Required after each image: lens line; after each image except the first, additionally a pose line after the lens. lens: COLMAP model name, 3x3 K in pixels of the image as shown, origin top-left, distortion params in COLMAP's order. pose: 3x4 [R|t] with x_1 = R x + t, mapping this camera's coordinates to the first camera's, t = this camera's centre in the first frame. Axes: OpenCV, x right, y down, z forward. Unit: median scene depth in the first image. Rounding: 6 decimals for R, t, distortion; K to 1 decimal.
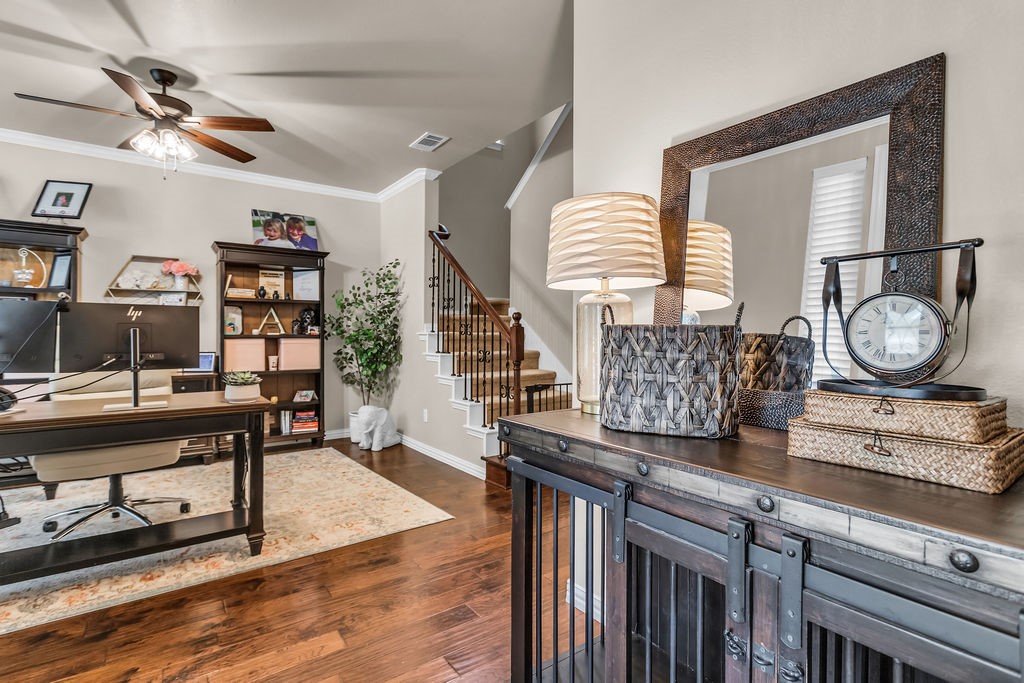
lens RADIAL K [[491.1, 0, 510.7], [0, 491.1, 341.0], [0, 0, 1]] dist [-0.003424, 0.002175]
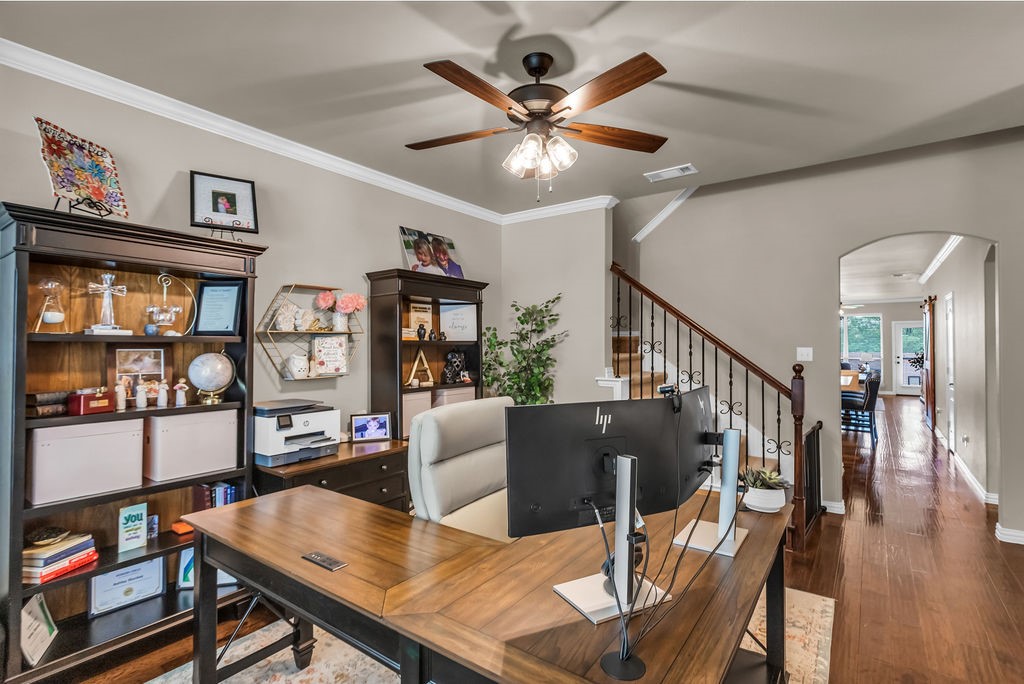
lens RADIAL K [[491.1, 0, 512.2], [0, 491.1, 341.3], [0, 0, 1]] dist [-0.003424, 0.002175]
pose [[0.952081, -0.002330, 0.305836, -0.591160], [0.008976, 0.999753, -0.020329, -0.064433], [-0.305713, 0.022100, 0.951867, 0.193630]]
